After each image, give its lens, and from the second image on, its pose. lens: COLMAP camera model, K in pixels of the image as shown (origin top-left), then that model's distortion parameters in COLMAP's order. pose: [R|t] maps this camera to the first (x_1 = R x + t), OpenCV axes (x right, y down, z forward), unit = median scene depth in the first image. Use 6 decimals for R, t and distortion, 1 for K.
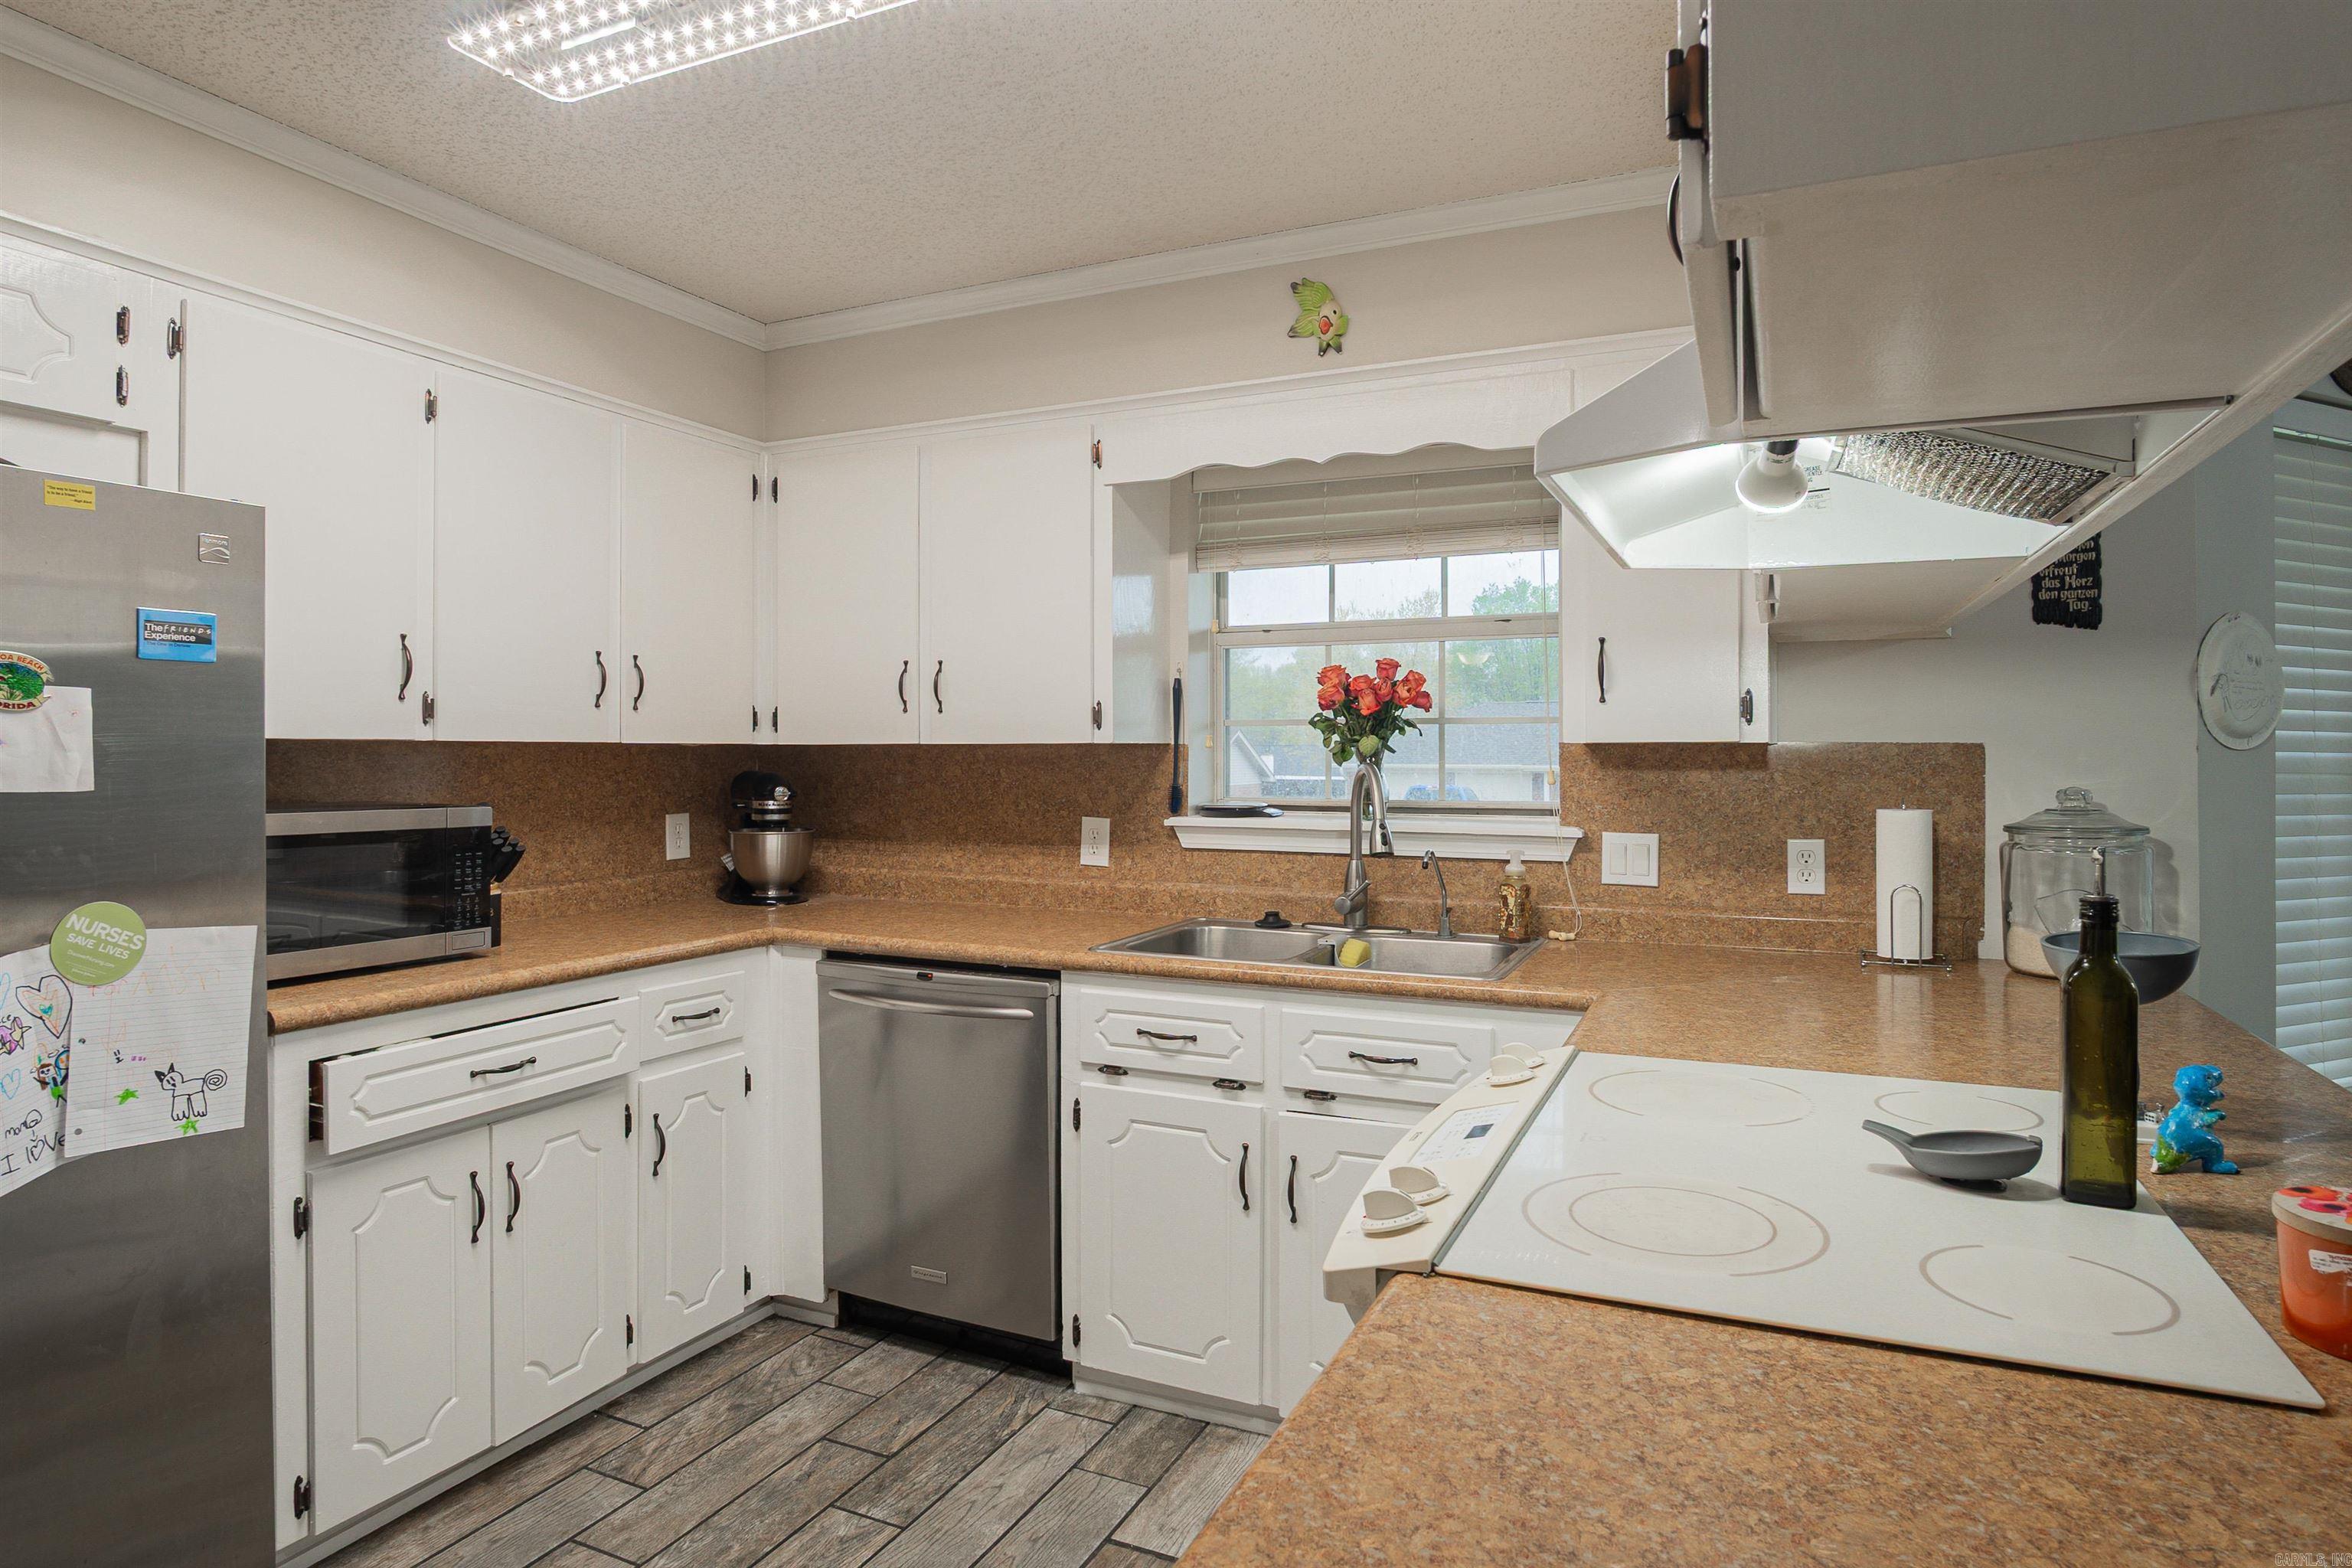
lens RADIAL K [[1293.9, 0, 1152.5], [0, 1293.9, 768.8], [0, 0, 1]] dist [-0.014988, 0.000732]
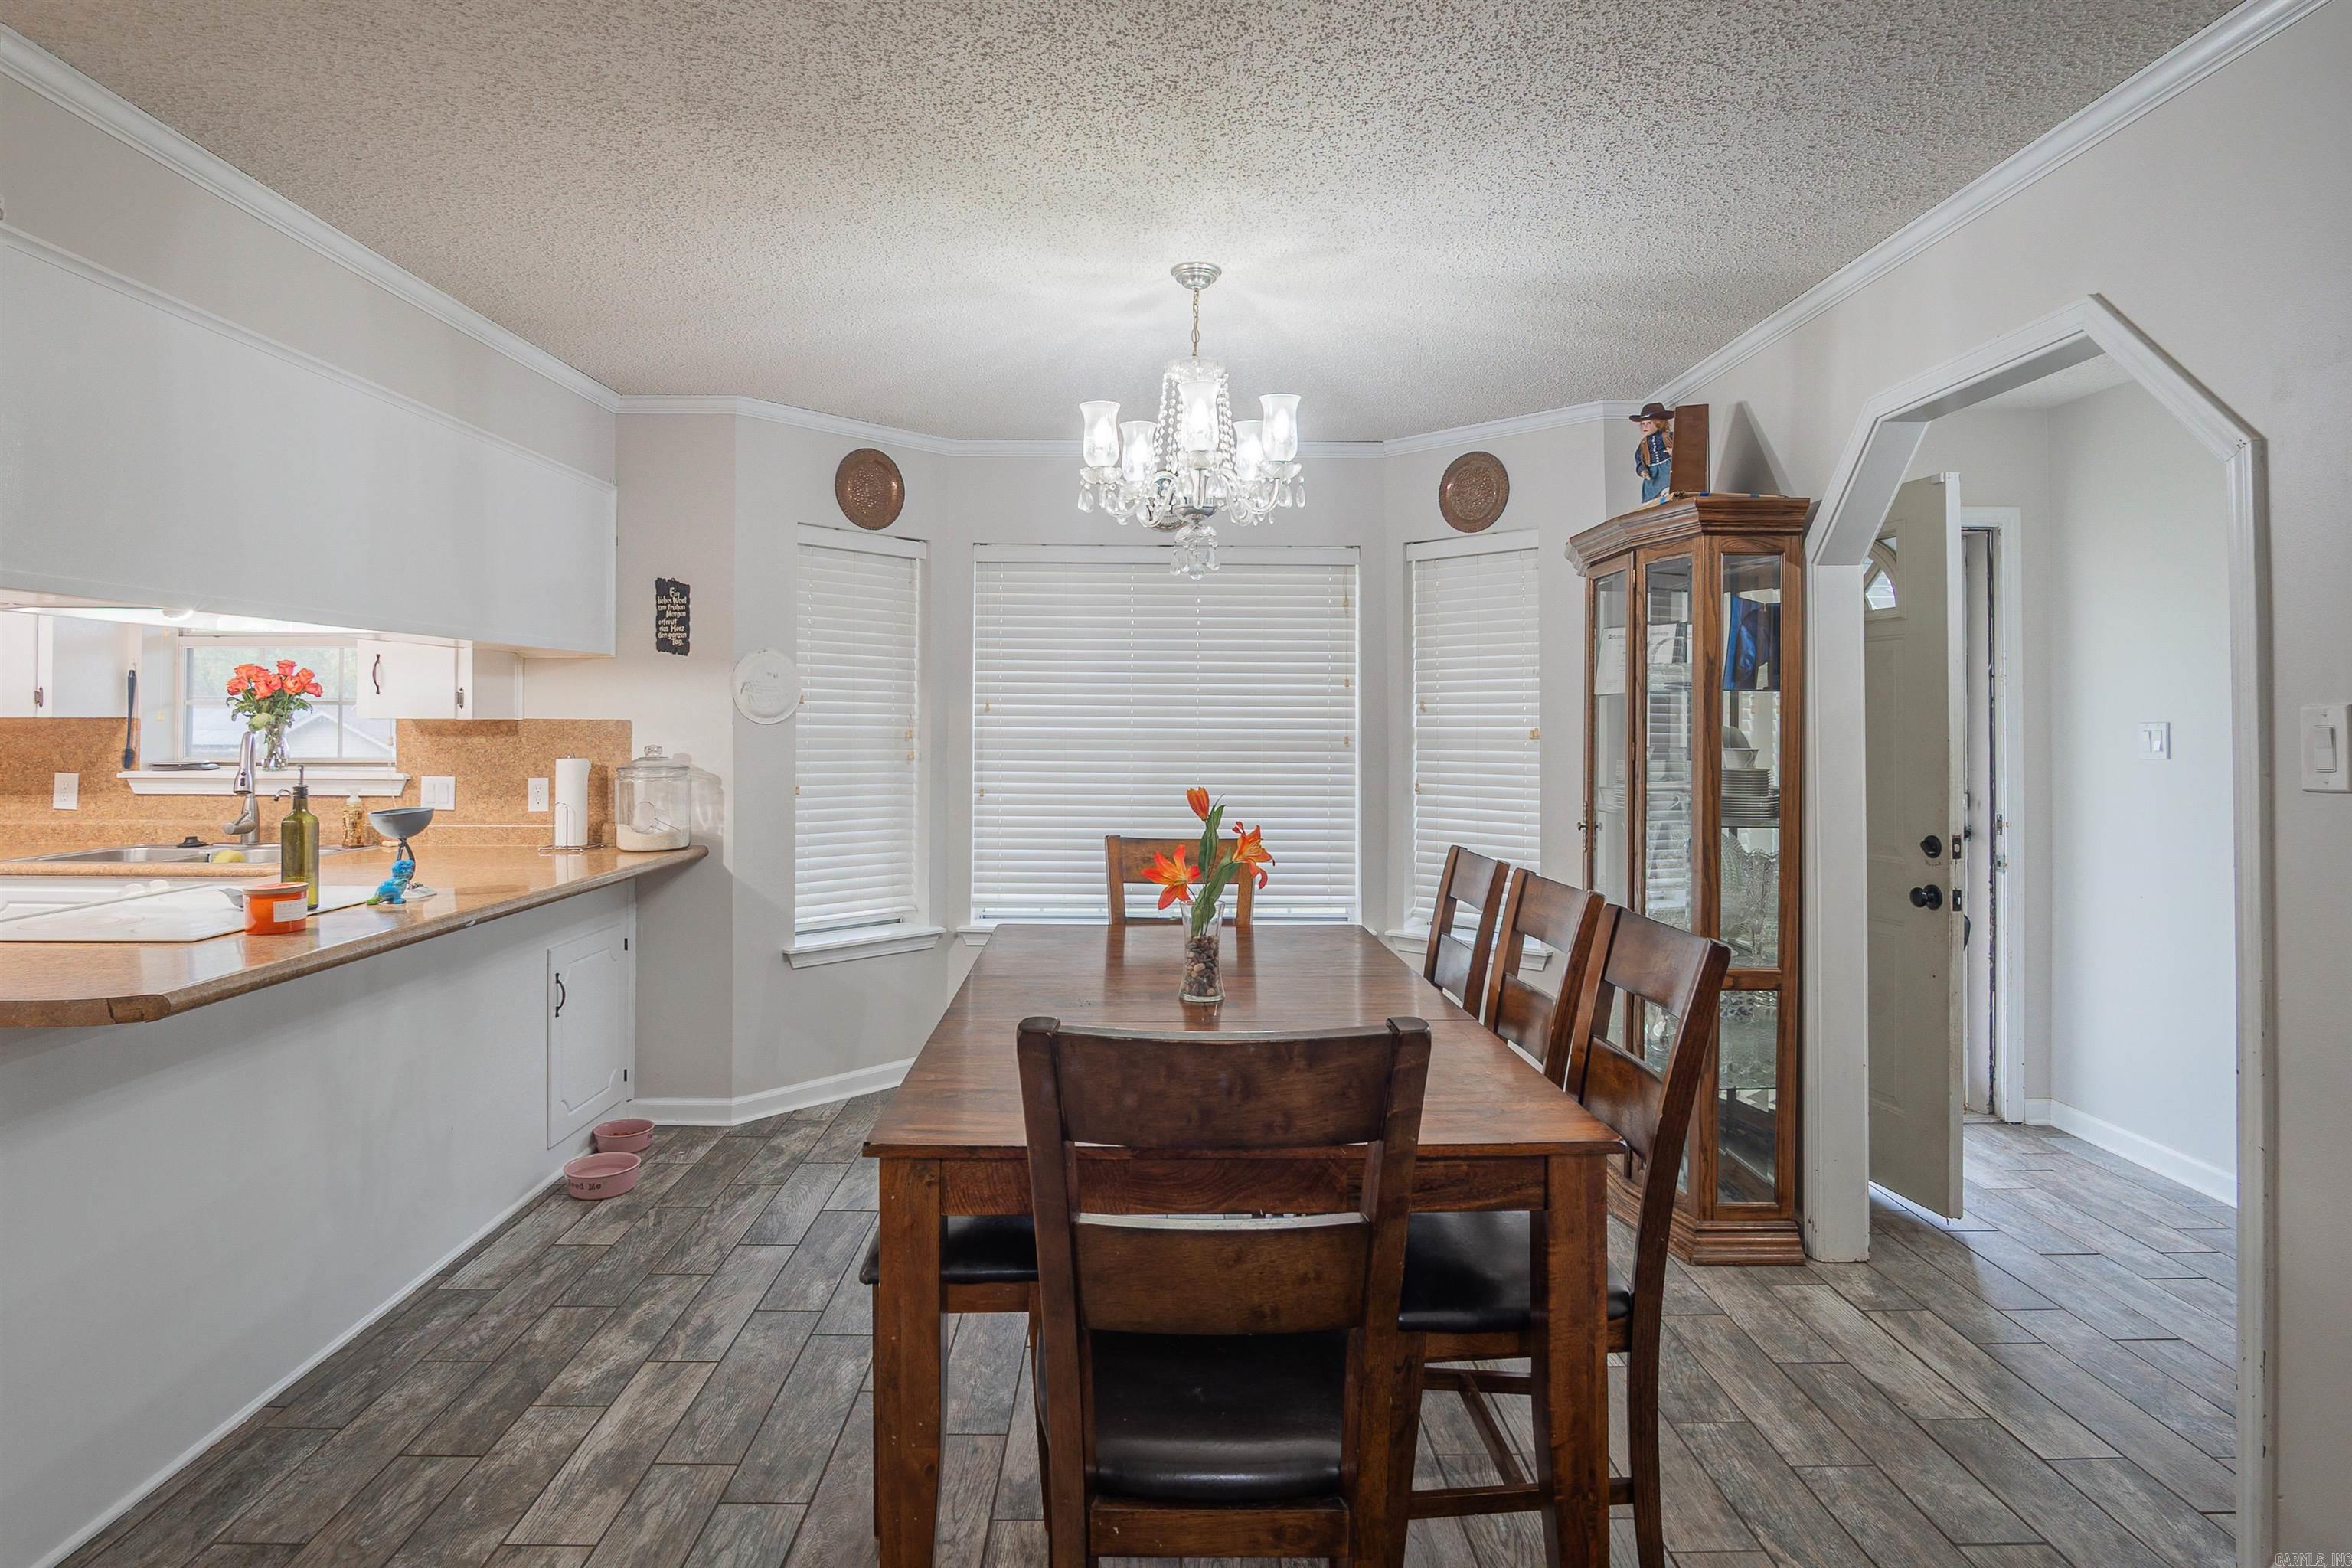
lens RADIAL K [[1293.9, 0, 1192.9], [0, 1293.9, 726.4], [0, 0, 1]] dist [-0.014988, 0.000732]
pose [[0.915906, 0.002374, 0.401386, 0.588800], [0.003084, 0.999911, -0.012951, 0.012349], [-0.401382, 0.013100, 0.915817, -0.808054]]
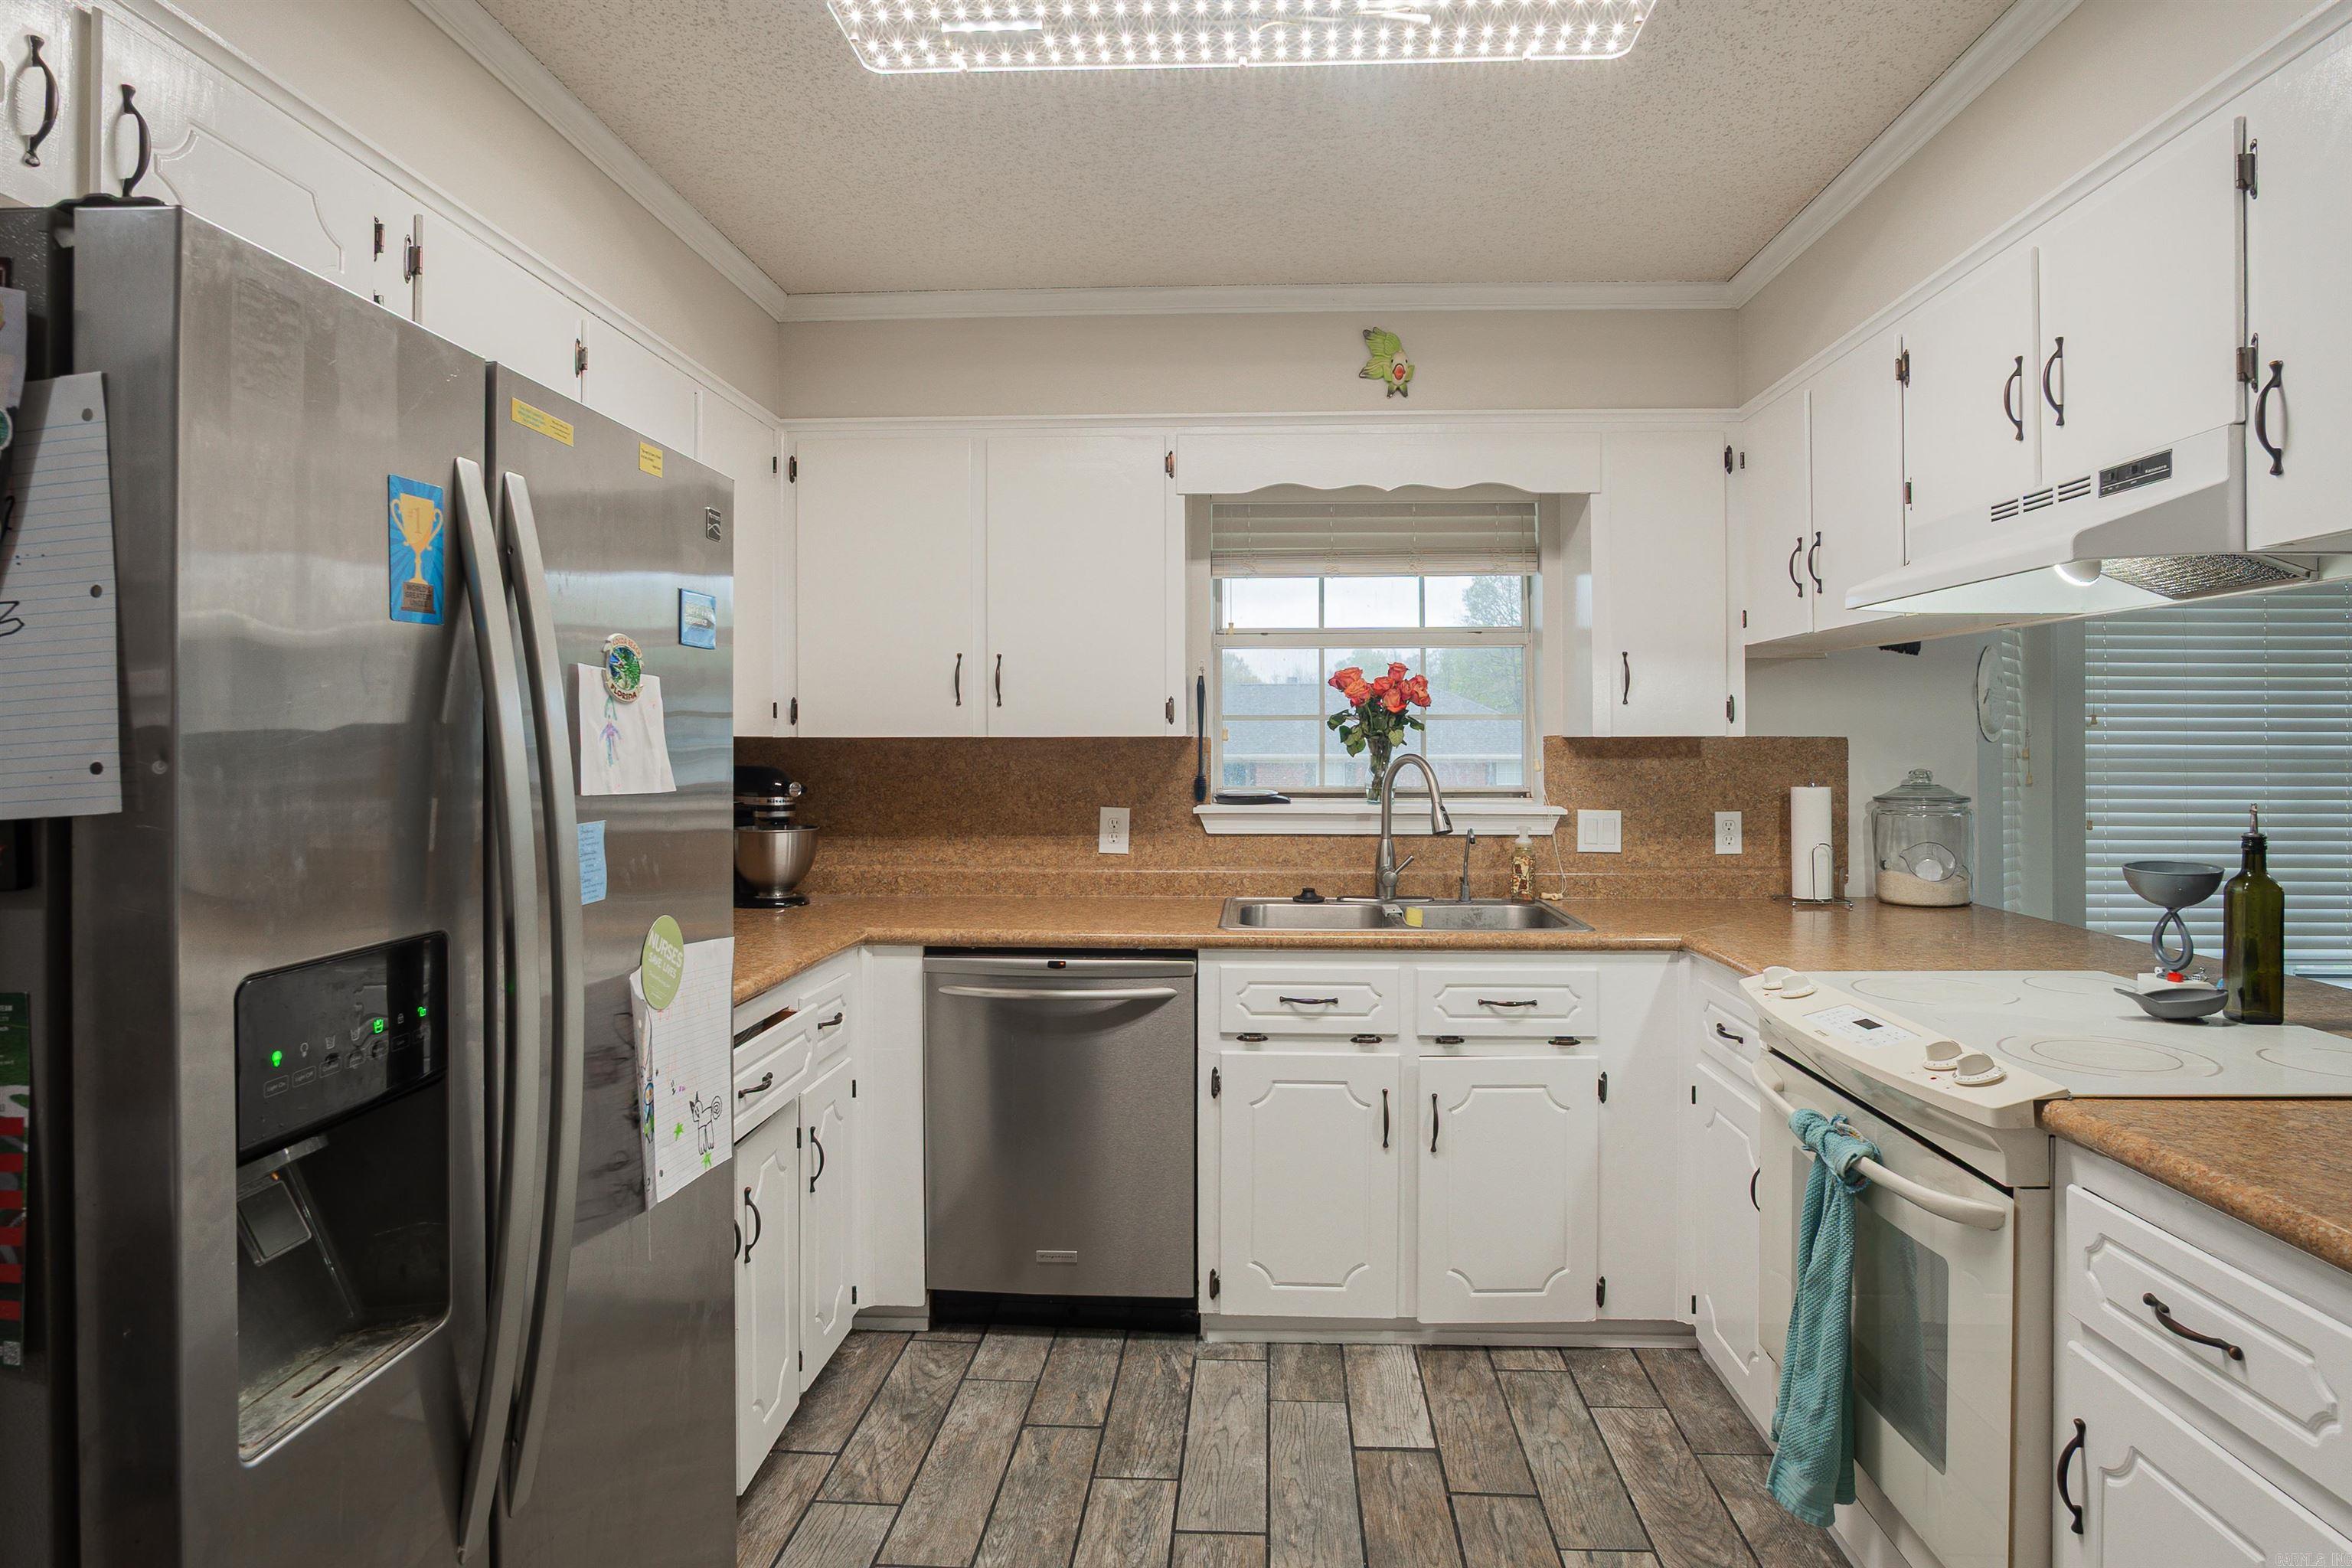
lens RADIAL K [[1293.9, 0, 1191.4], [0, 1293.9, 757.8], [0, 0, 1]] dist [-0.014988, 0.000732]
pose [[0.923219, -0.005572, 0.384234, -0.467026], [0.006755, 0.999976, -0.001730, -0.000388], [-0.384215, 0.004192, 0.923234, 0.013492]]
